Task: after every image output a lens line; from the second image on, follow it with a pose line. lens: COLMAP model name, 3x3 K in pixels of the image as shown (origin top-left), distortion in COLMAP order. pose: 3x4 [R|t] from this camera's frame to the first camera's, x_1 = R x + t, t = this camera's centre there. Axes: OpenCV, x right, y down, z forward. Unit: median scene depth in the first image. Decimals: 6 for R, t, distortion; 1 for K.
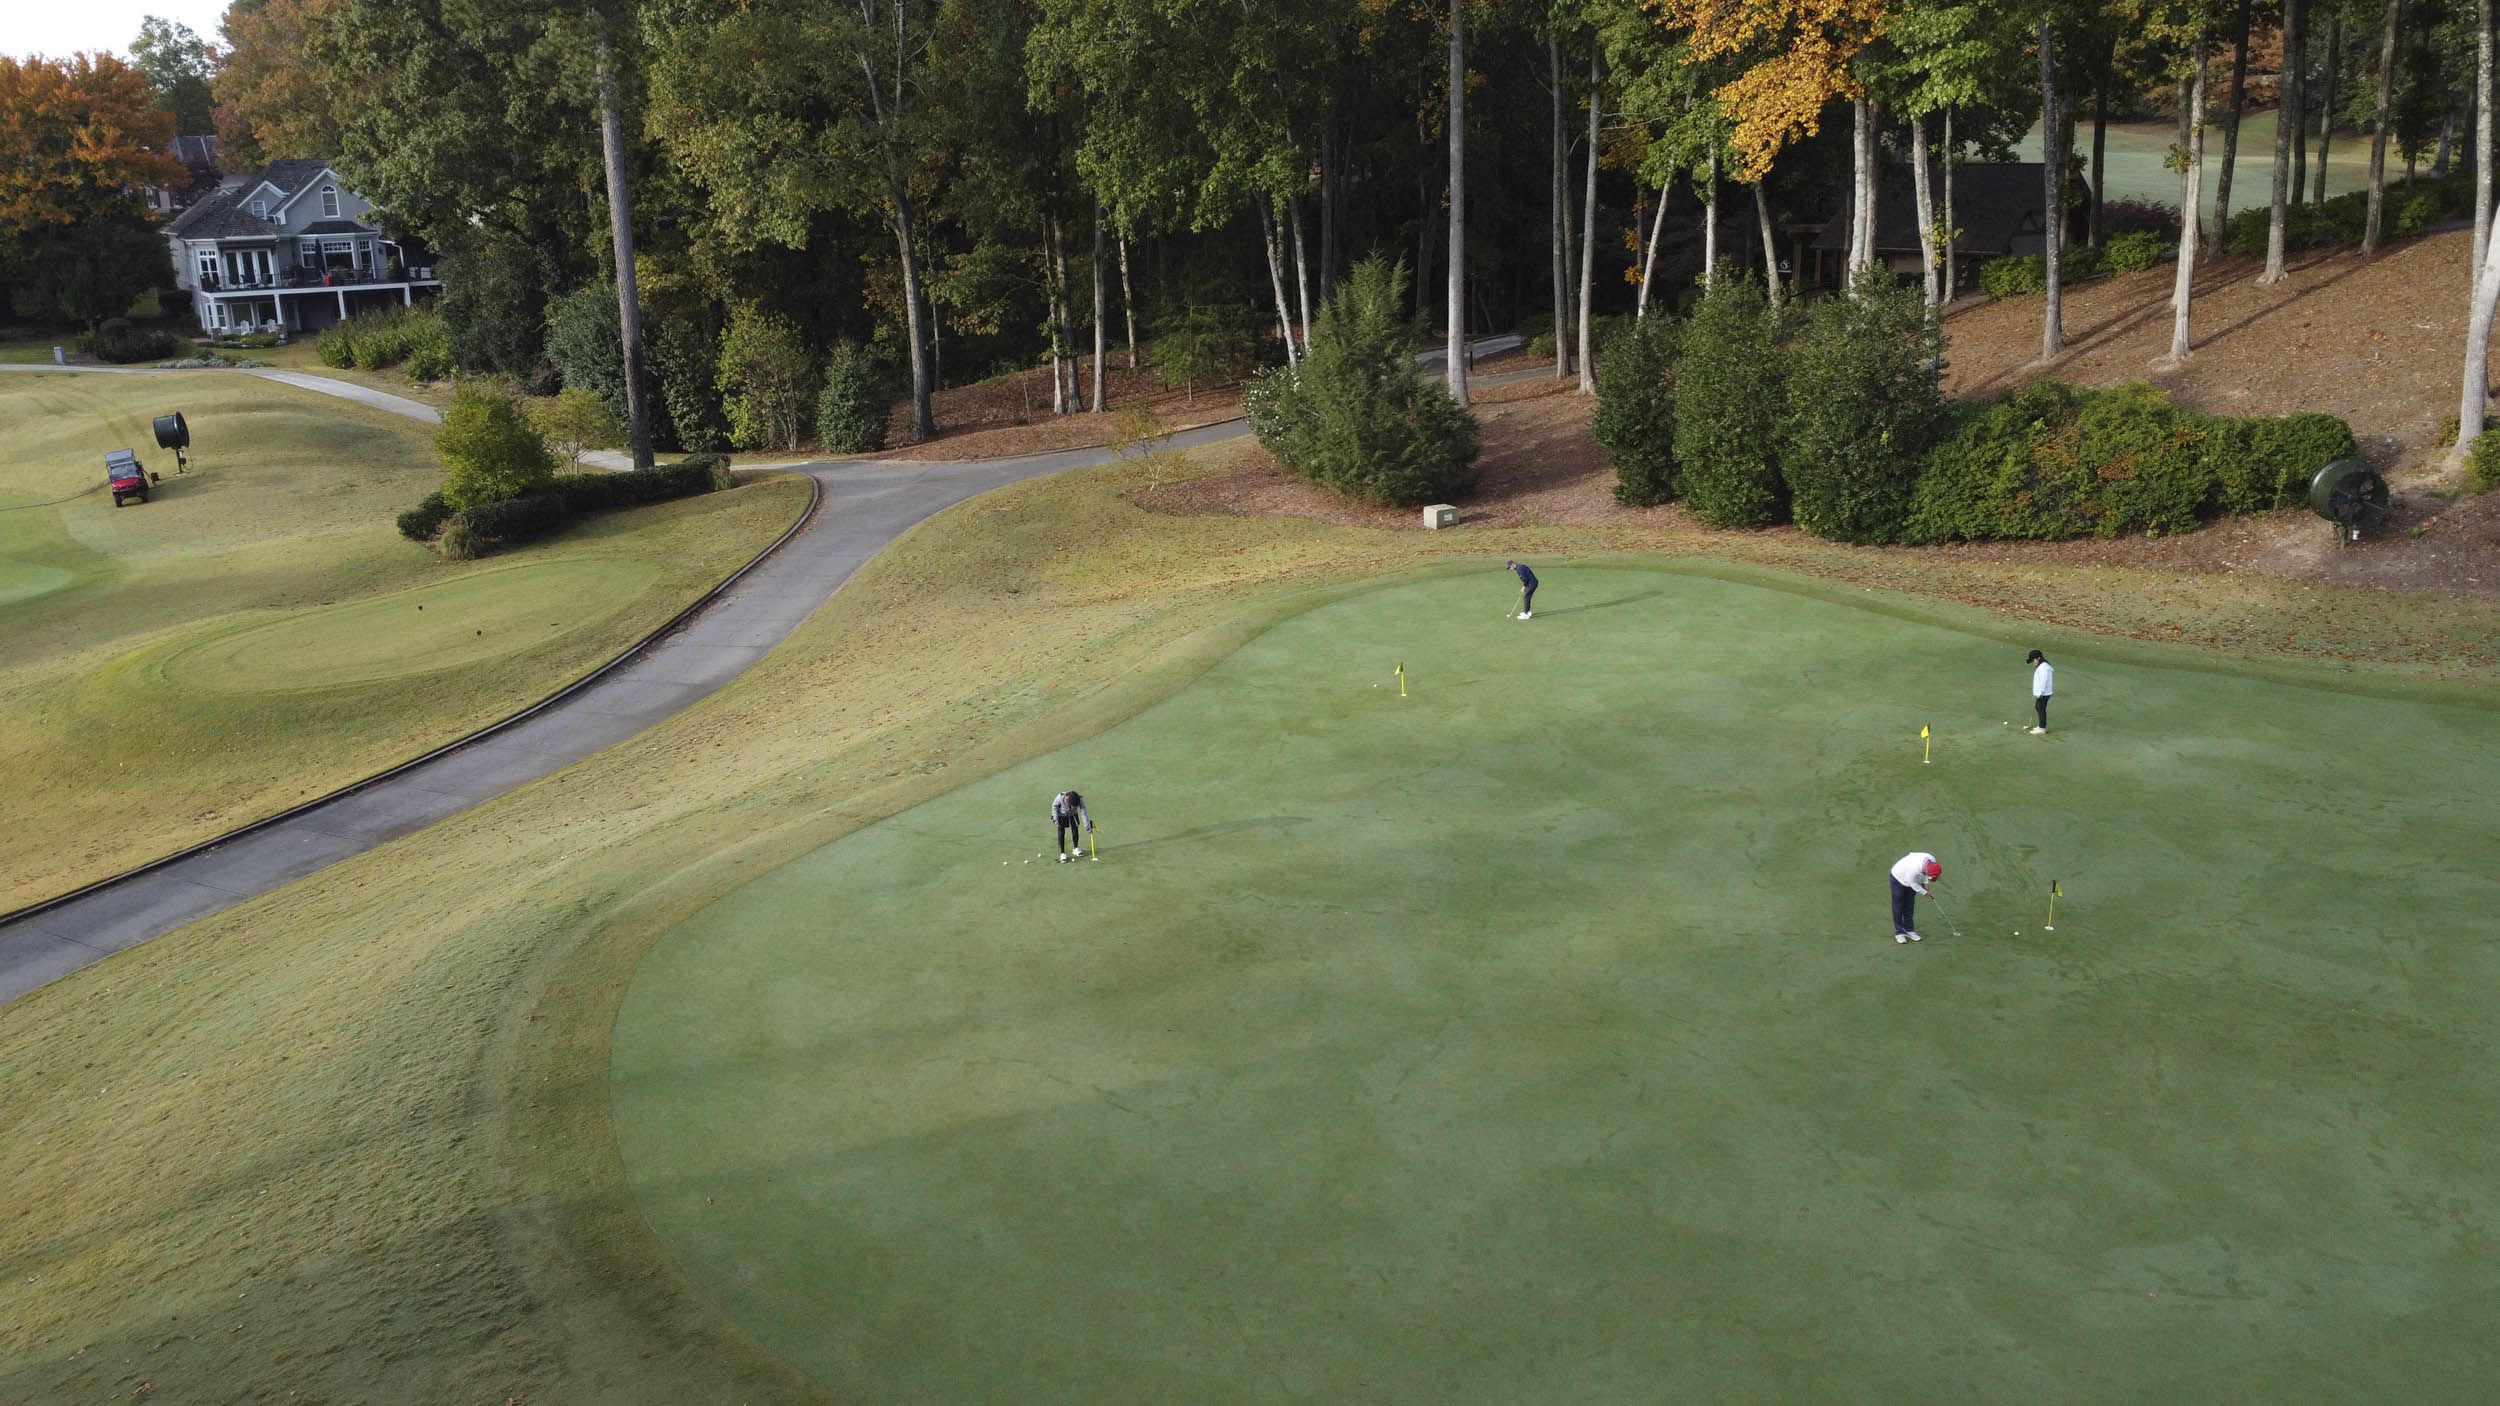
lens RADIAL K [[1805.0, 0, 1239.4], [0, 1805.0, 702.4], [0, 0, 1]] dist [-0.032468, -0.007093]
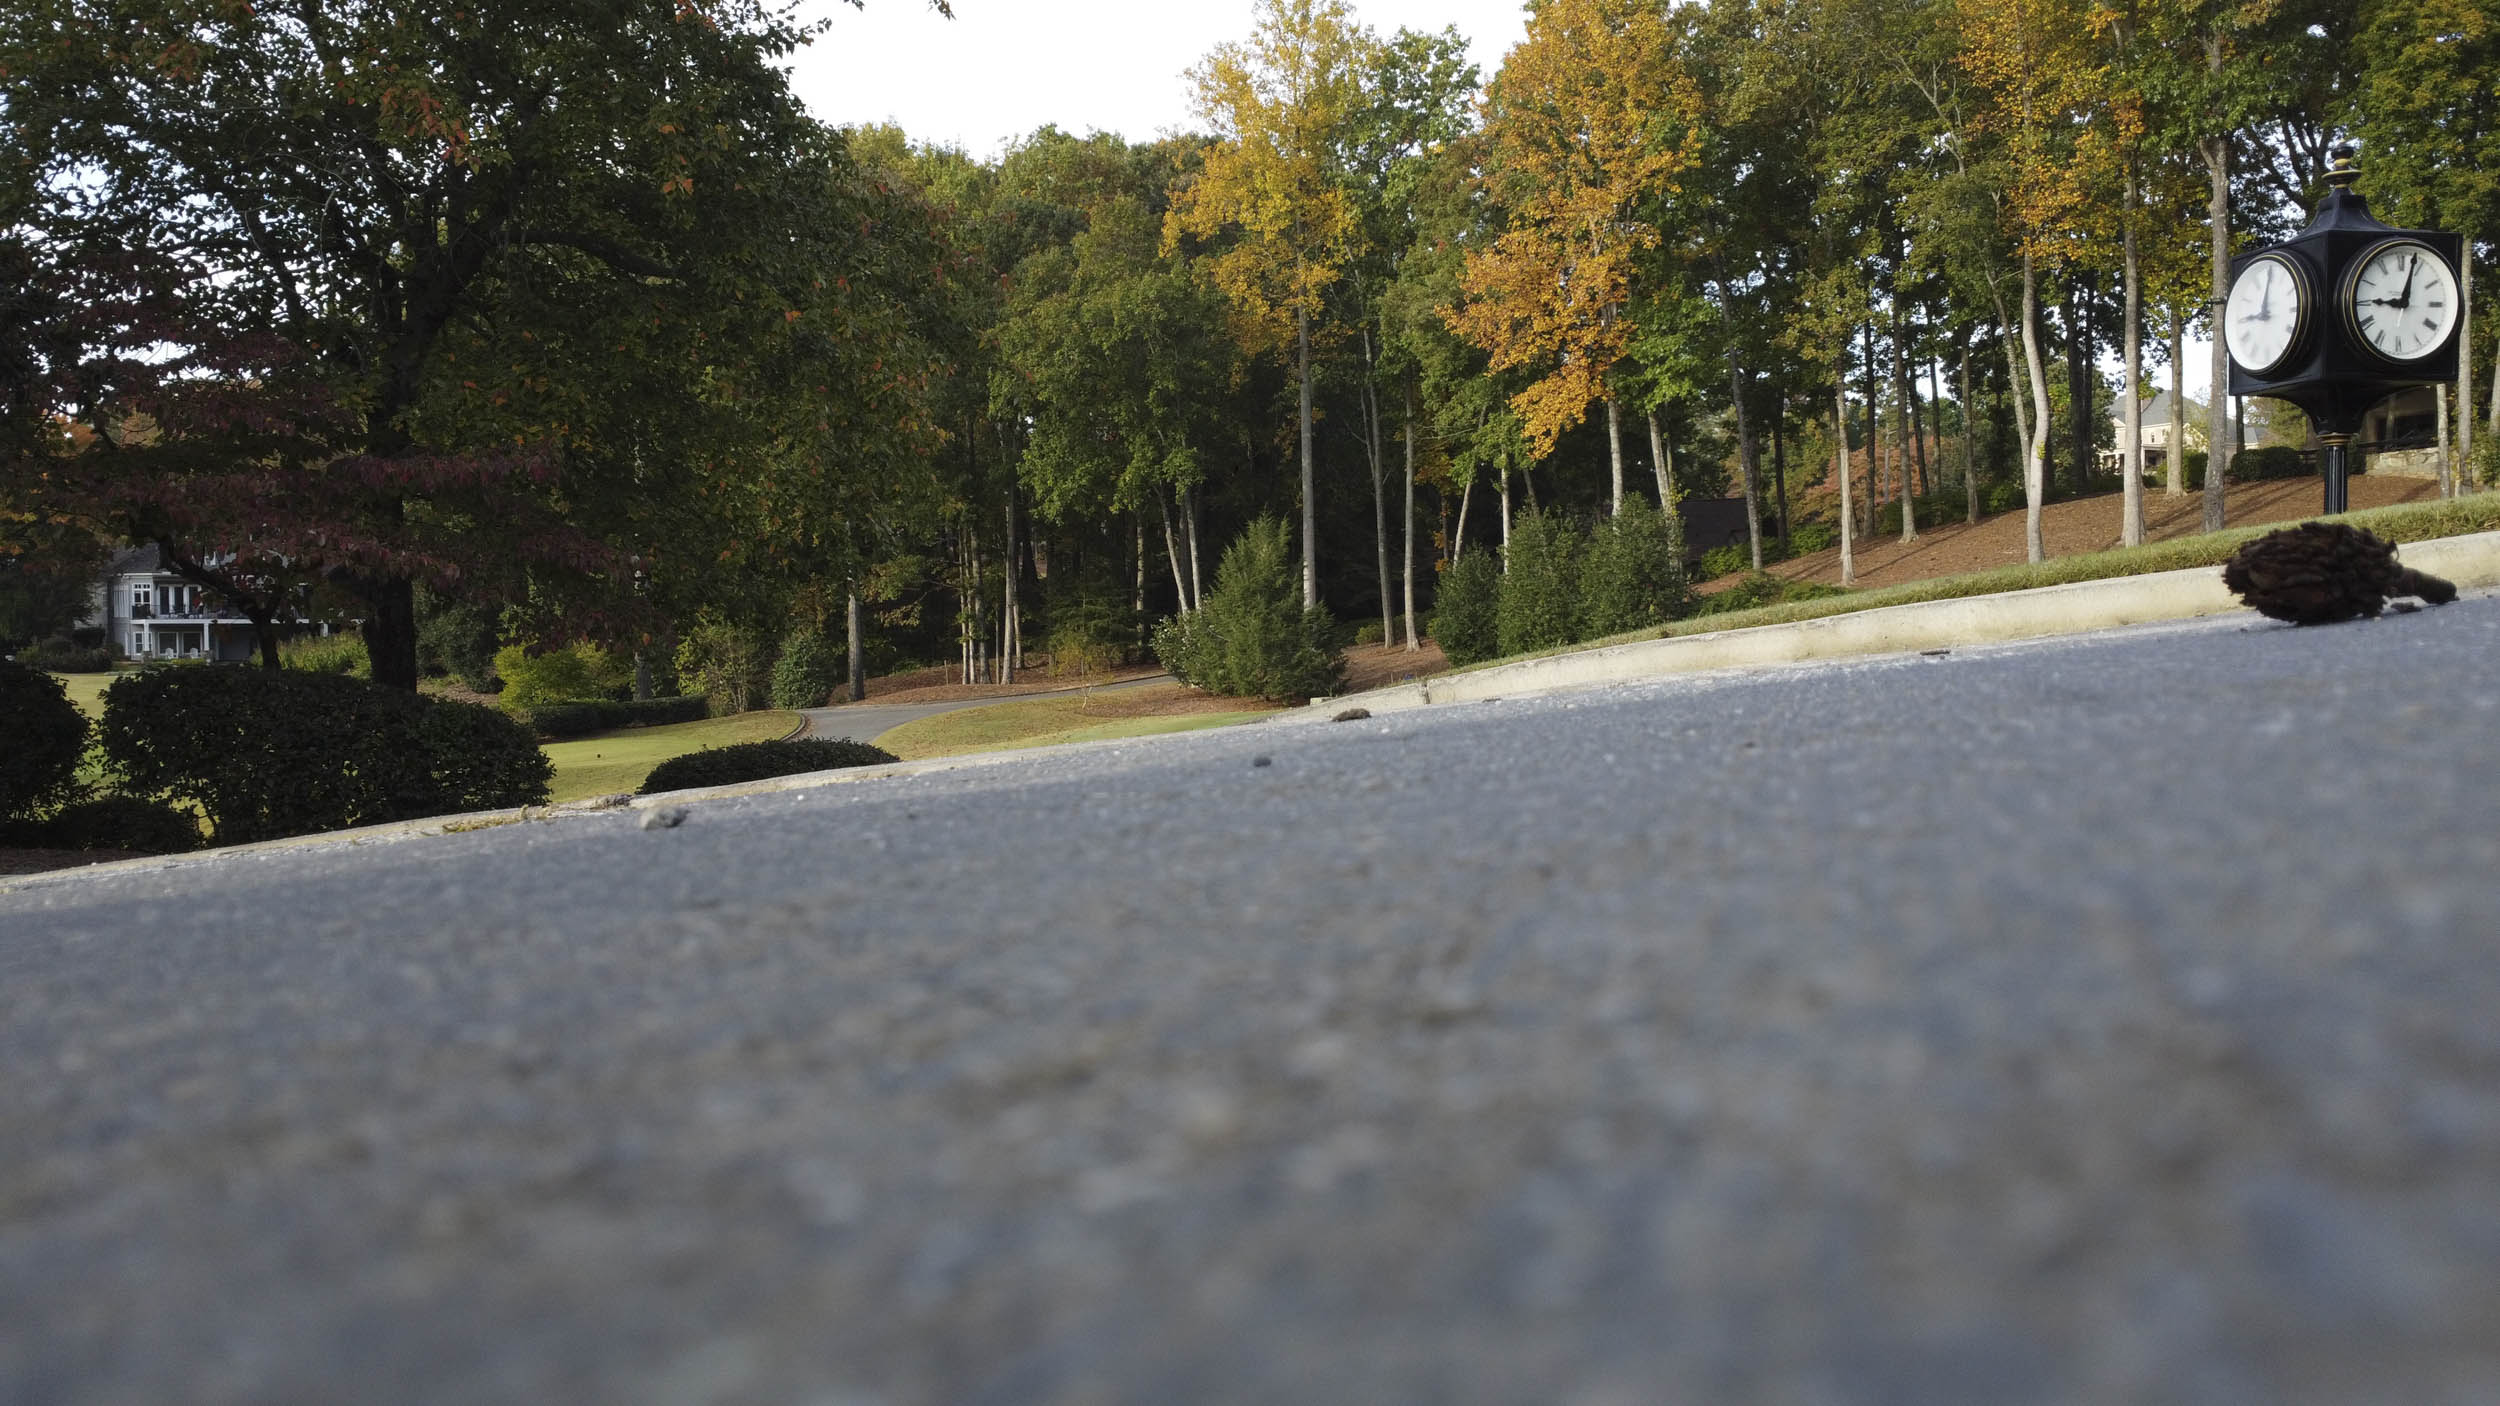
lens RADIAL K [[1801.0, 0, 1250.0], [0, 1801.0, 703.0], [0, 0, 1]] dist [-0.030887, -0.016663]
pose [[0.989964, 0.000713, 0.141318, -0.131091], [0.033959, 0.969487, -0.242779, 0.220296], [-0.137179, 0.245142, 0.959733, -0.252349]]
